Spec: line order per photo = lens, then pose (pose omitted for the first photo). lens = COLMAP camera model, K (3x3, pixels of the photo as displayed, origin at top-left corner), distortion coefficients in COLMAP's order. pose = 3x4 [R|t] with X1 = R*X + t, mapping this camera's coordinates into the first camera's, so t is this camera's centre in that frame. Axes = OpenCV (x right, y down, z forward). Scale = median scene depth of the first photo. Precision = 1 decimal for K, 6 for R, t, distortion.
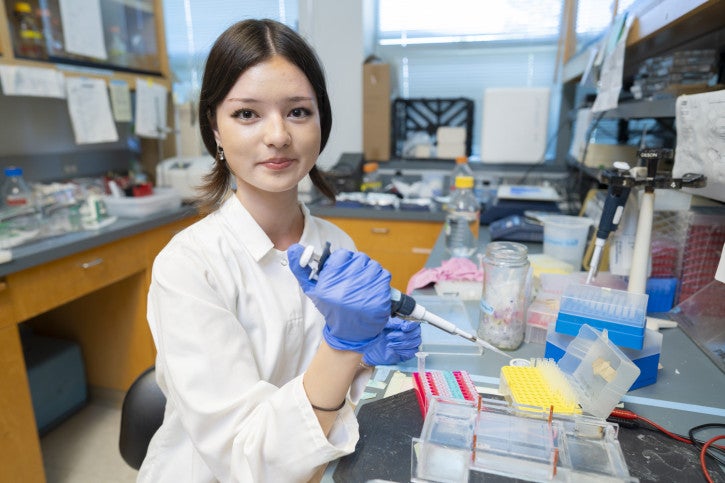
lens RADIAL K [[497.1, 0, 362.5], [0, 497.1, 241.5], [0, 0, 1]] dist [-0.008394, 0.039819]
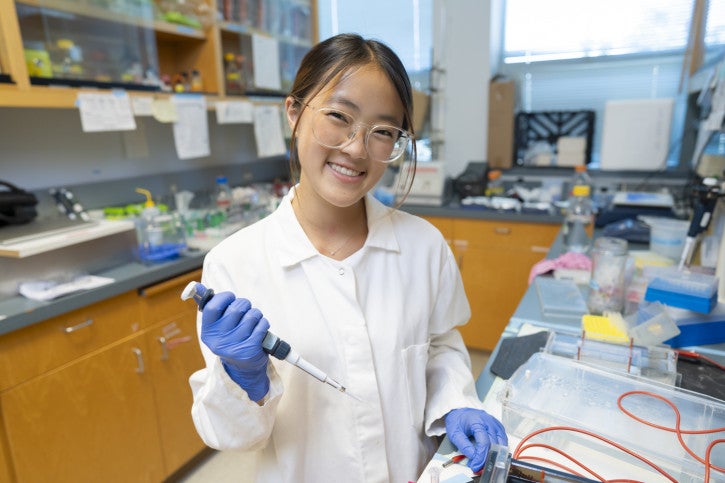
lens RADIAL K [[497.1, 0, 362.5], [0, 497.1, 241.5], [0, 0, 1]] dist [-0.008394, 0.039819]
pose [[0.976118, 0.027589, -0.215482, -0.031198], [-0.027995, 0.999607, 0.001170, 0.010753], [0.215430, 0.004890, 0.976507, -0.182275]]
